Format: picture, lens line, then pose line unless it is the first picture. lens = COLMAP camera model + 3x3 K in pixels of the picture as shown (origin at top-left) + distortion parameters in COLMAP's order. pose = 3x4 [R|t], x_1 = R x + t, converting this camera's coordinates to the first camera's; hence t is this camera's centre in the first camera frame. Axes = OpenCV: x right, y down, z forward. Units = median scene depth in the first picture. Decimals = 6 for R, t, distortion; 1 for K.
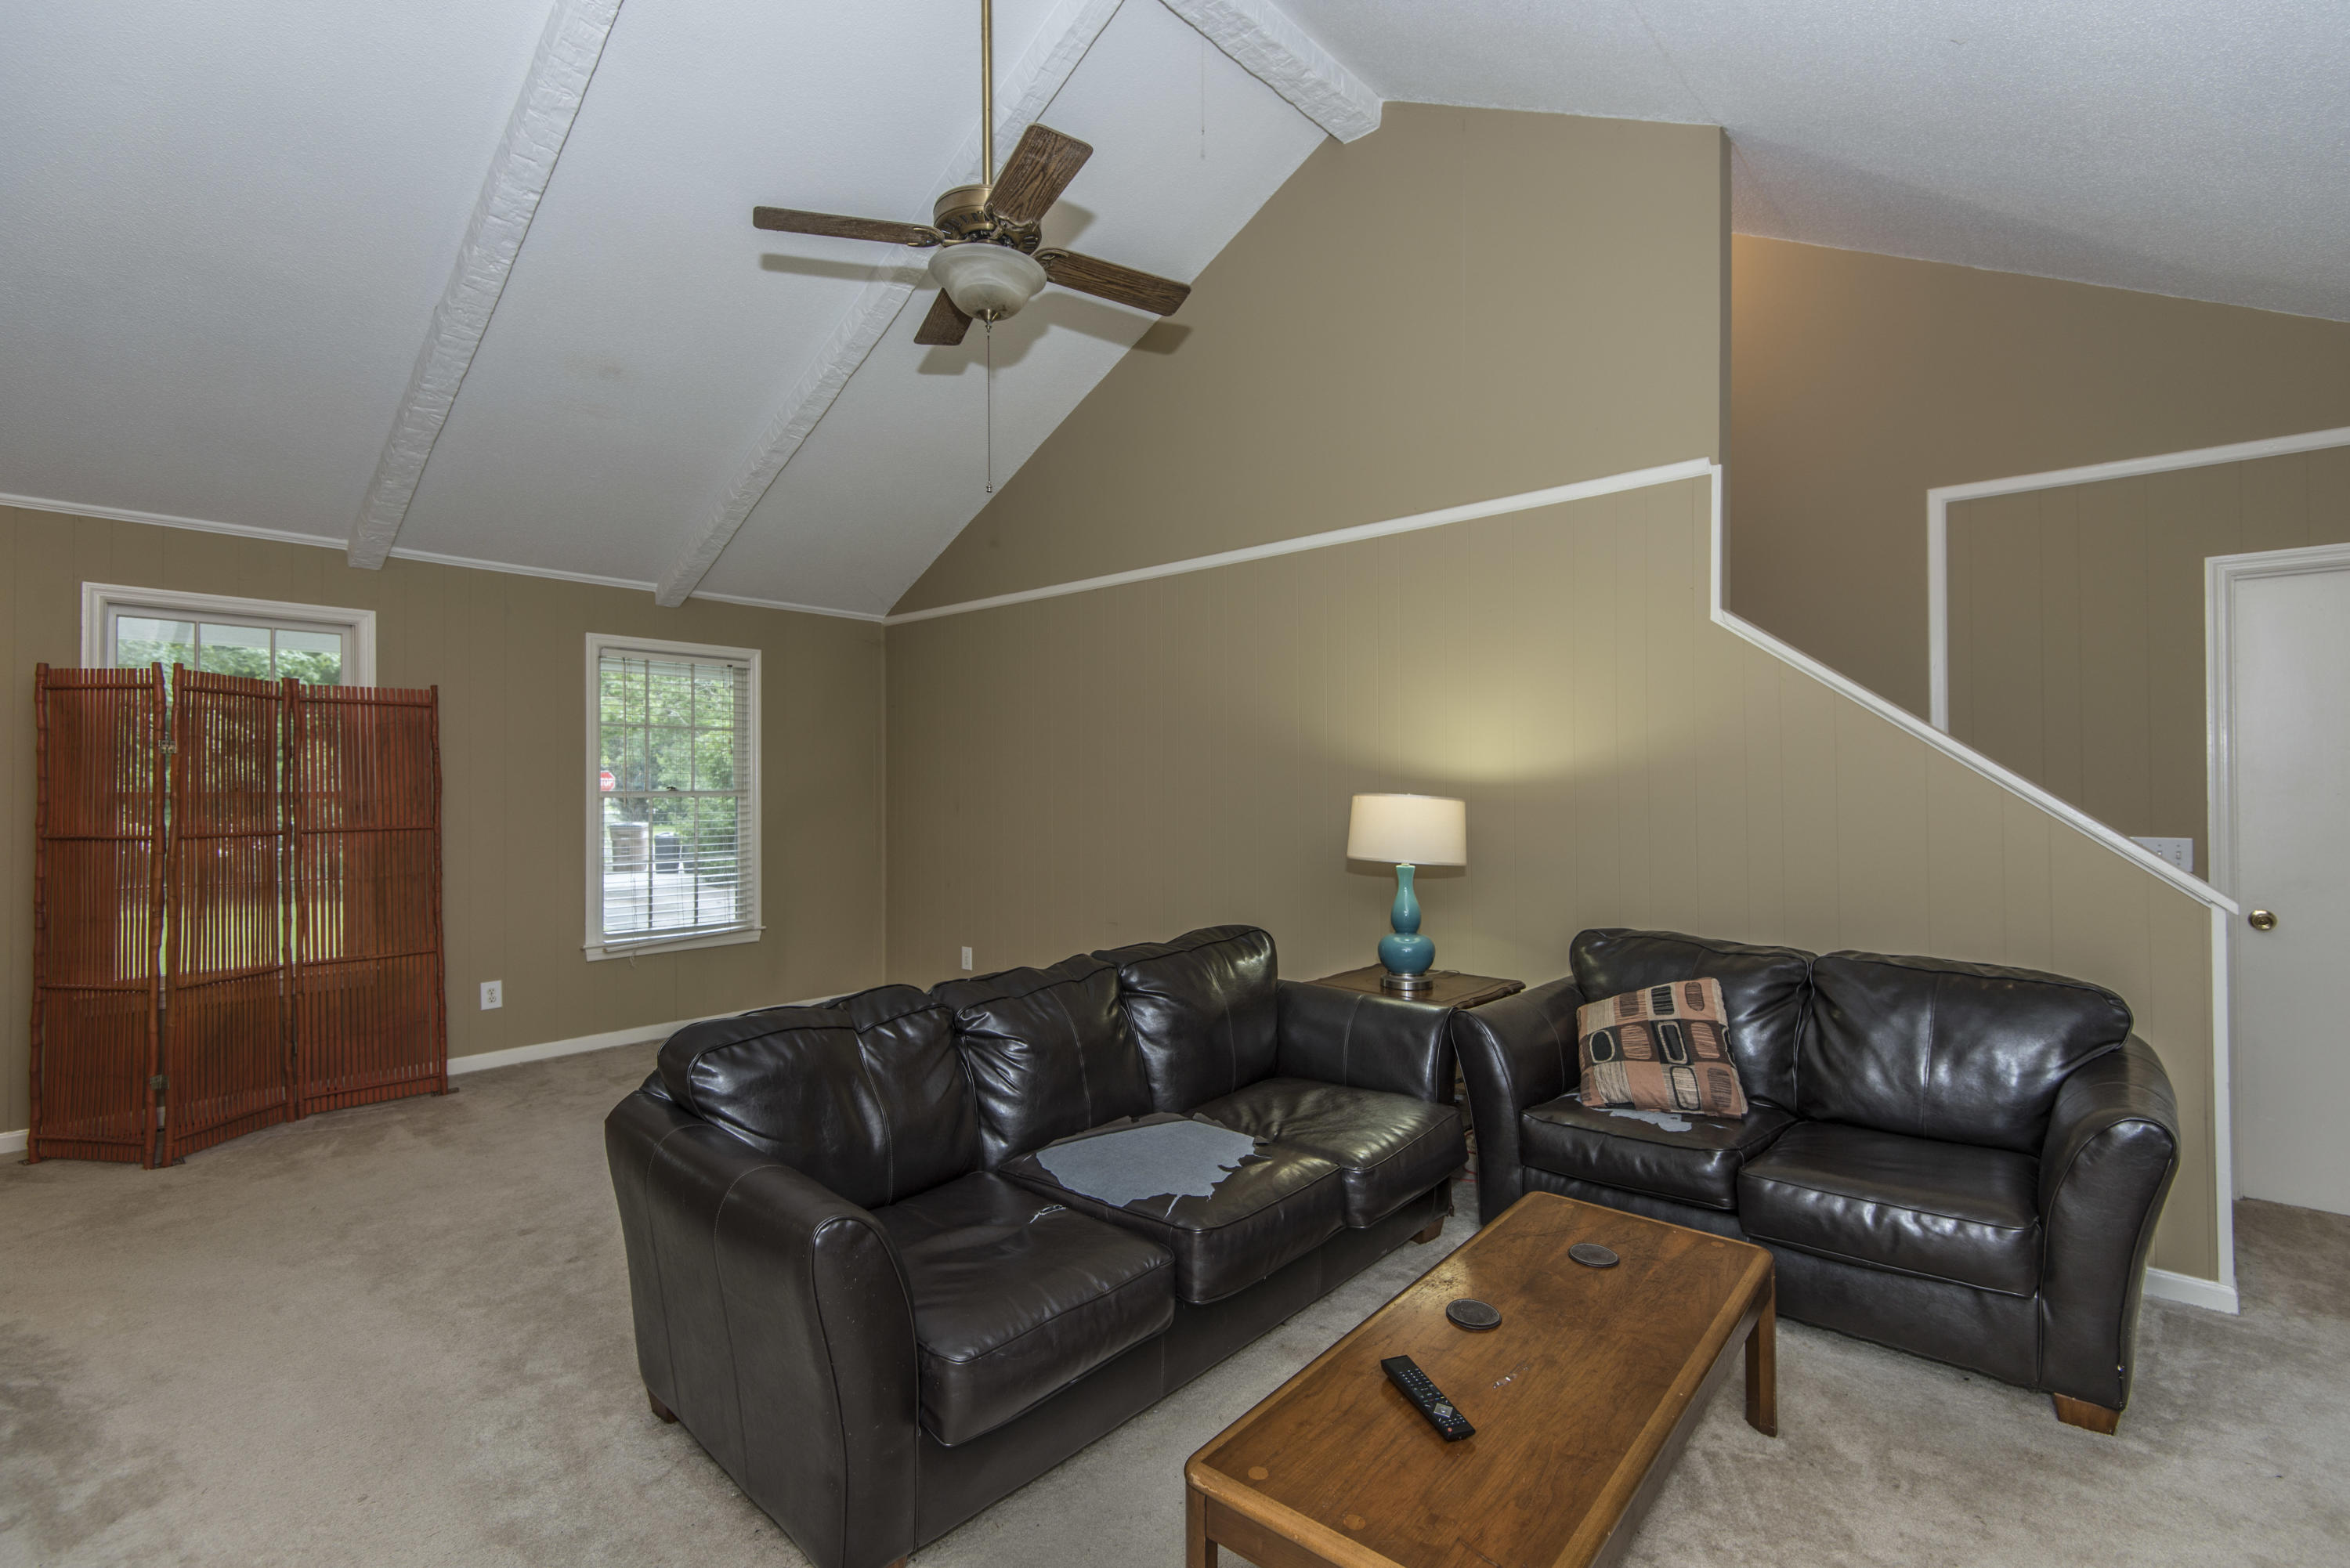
lens RADIAL K [[1043.1, 0, 1176.4], [0, 1043.1, 776.7], [0, 0, 1]] dist [0.039014, -0.029042]
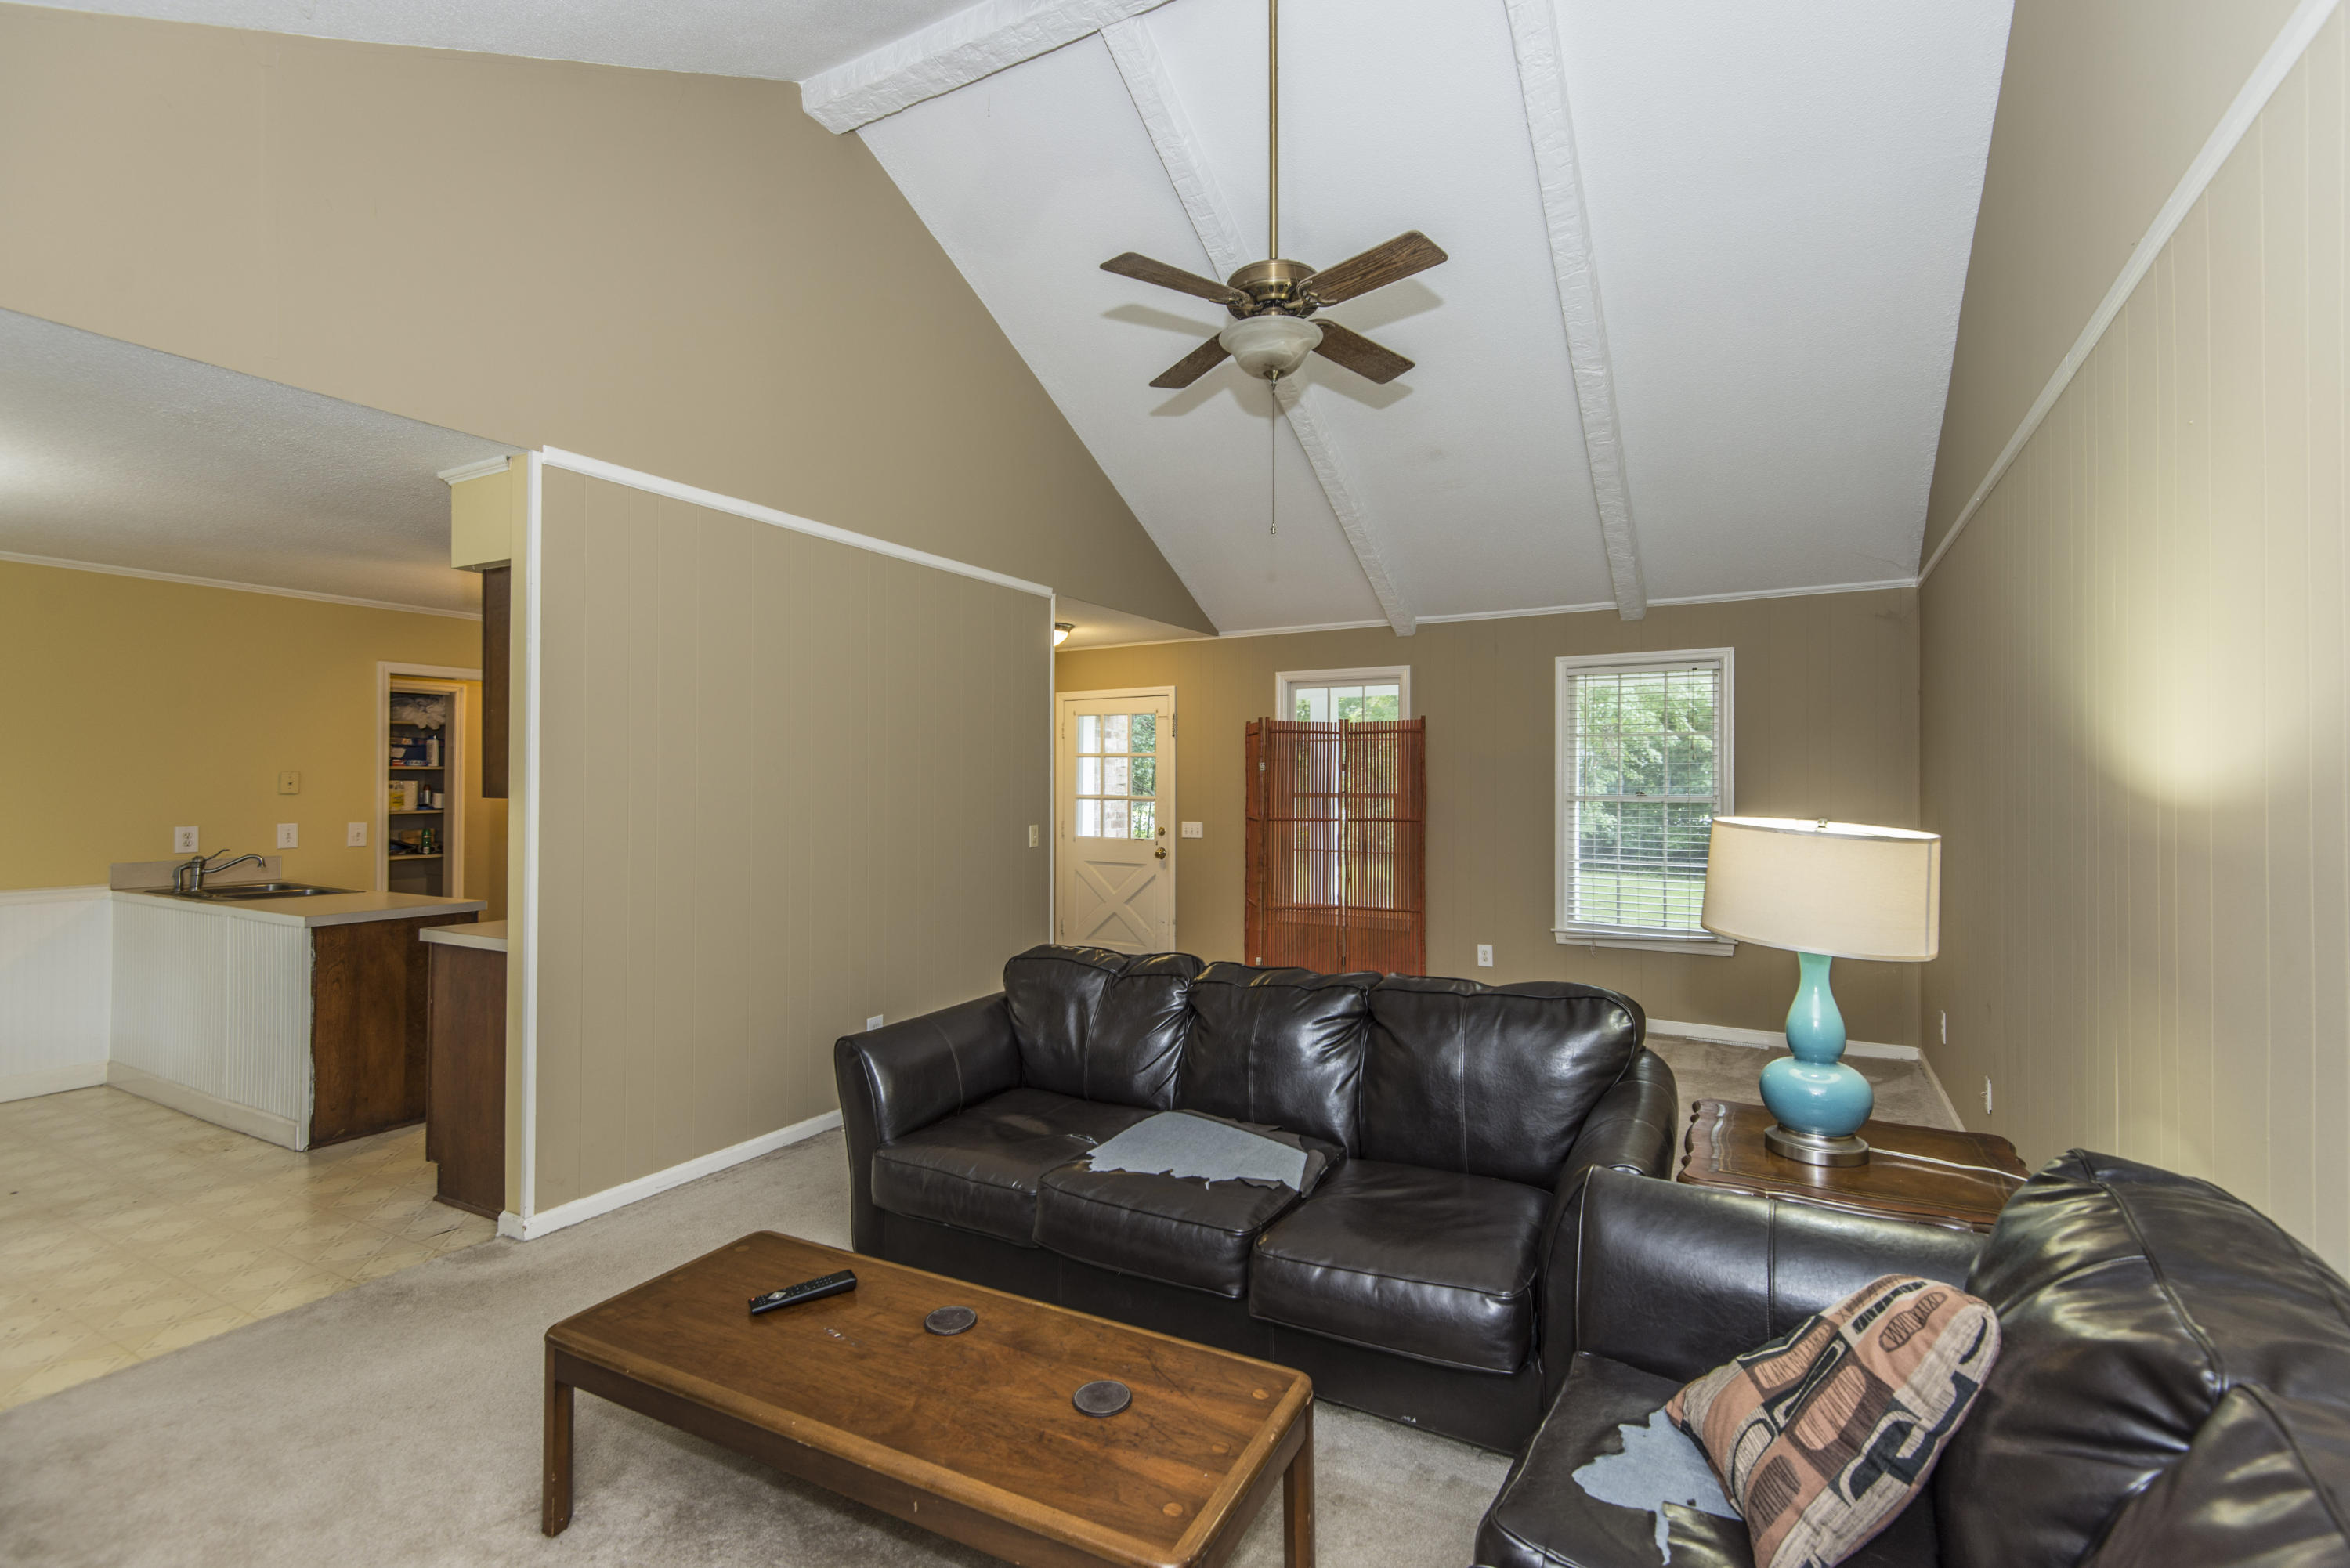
lens RADIAL K [[1043.1, 0, 1176.4], [0, 1043.1, 776.7], [0, 0, 1]] dist [0.039014, -0.029042]
pose [[0.232239, 0.000239, -0.972659, 0.602369], [0.003540, 0.999993, 0.001091, -0.012164], [0.972652, -0.003697, 0.232237, 0.436594]]
